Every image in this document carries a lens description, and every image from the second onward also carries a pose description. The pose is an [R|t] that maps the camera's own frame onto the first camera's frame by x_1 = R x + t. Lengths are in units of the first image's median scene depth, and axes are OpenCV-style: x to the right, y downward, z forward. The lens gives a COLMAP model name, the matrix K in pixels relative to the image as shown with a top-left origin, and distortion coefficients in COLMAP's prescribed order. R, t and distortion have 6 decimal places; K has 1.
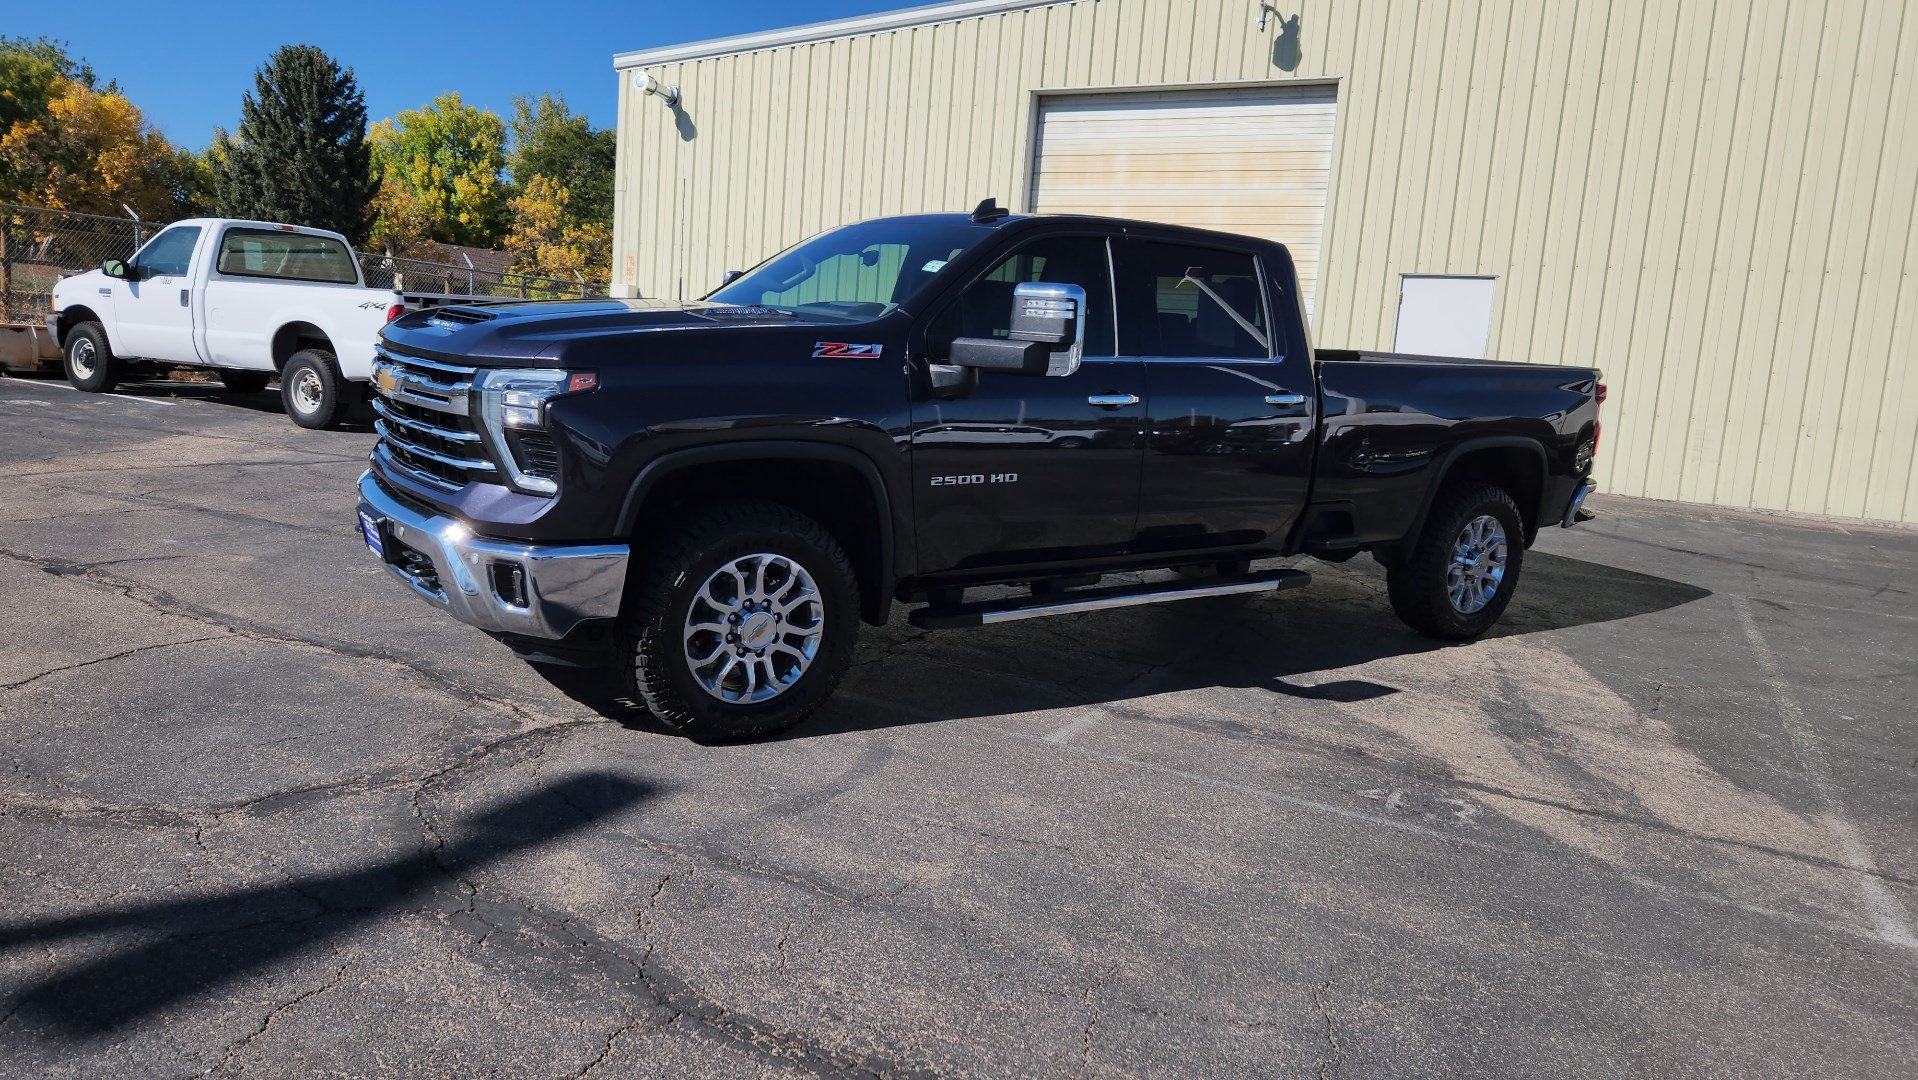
lens RADIAL K [[1281.6, 0, 926.7], [0, 1281.6, 525.3], [0, 0, 1]] dist [0.073371, -0.059570]
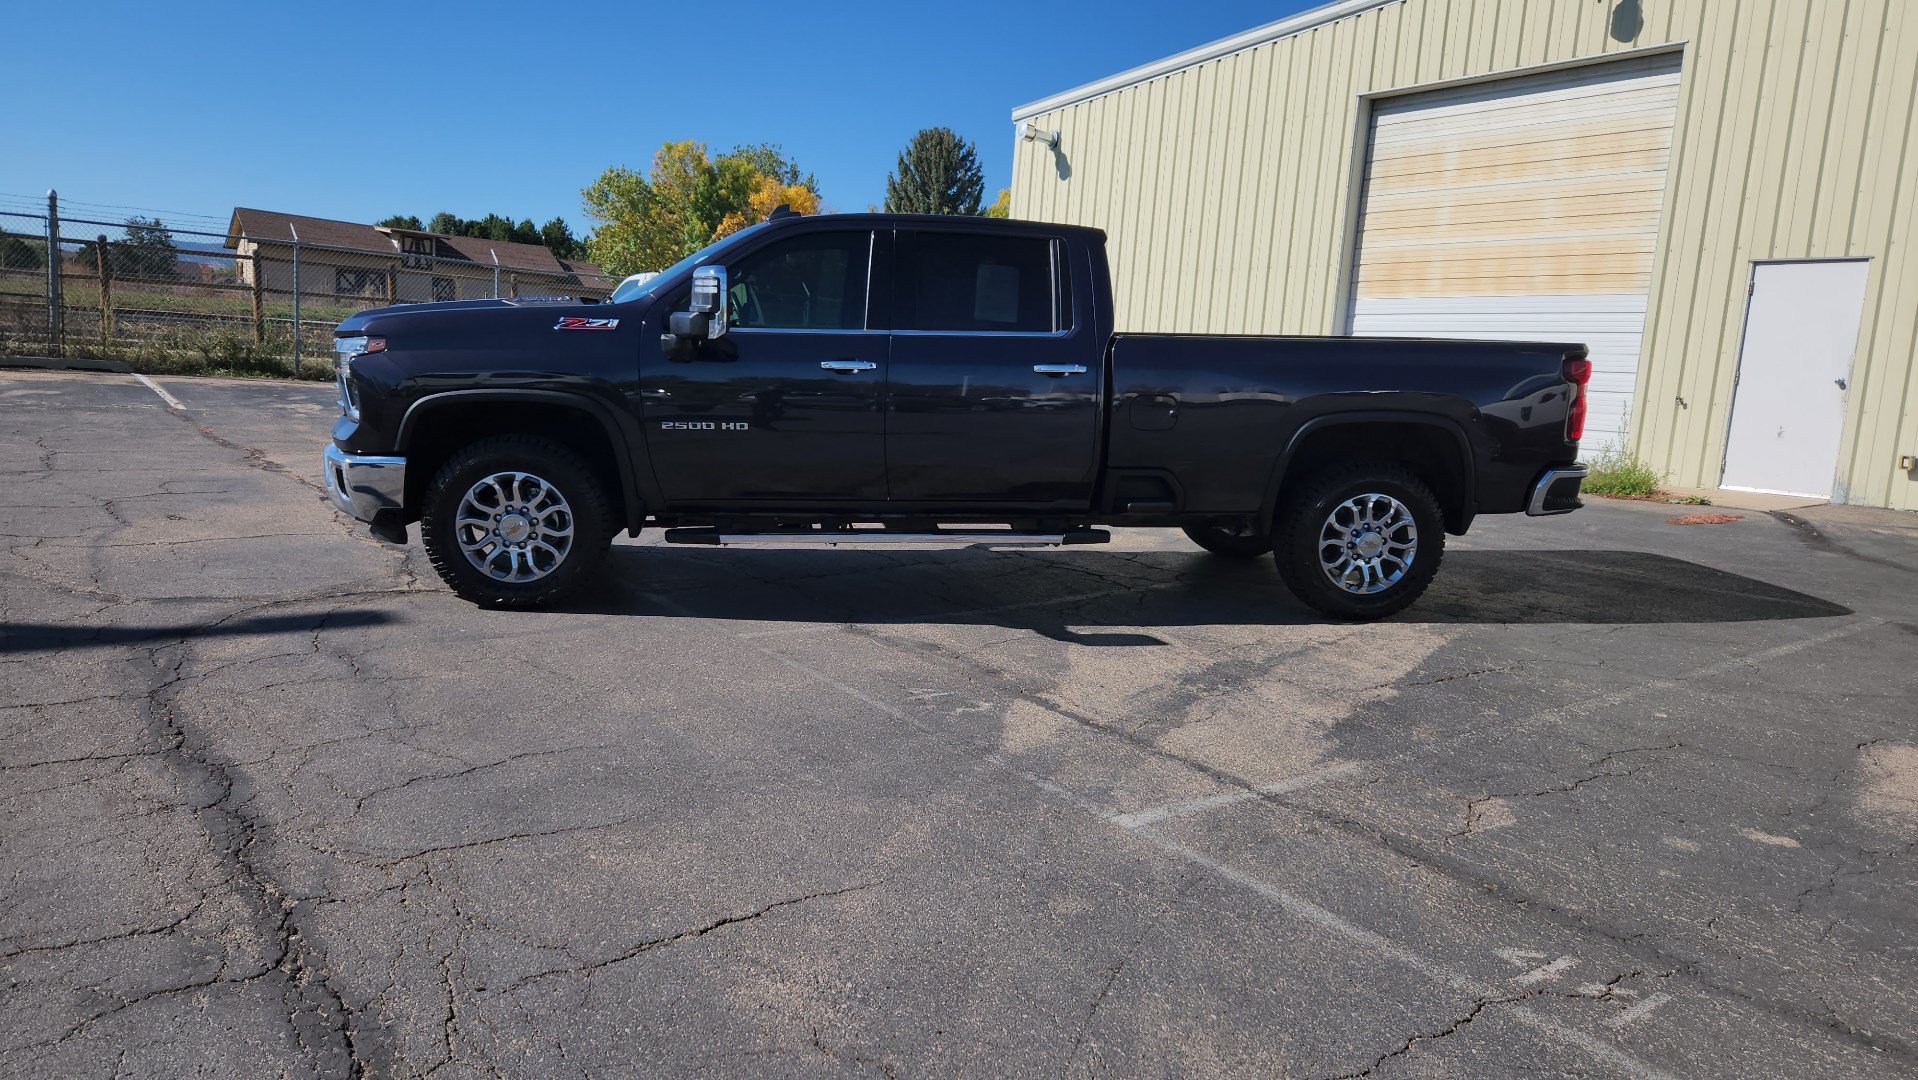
lens RADIAL K [[1281.6, 0, 936.8], [0, 1281.6, 548.9], [0, 0, 1]] dist [0.073371, -0.059570]
pose [[0.891214, 0.045253, -0.451319, 0.814699], [-0.052156, 0.998635, -0.002860, 0.076531], [0.450574, 0.026088, 0.892358, -0.026645]]
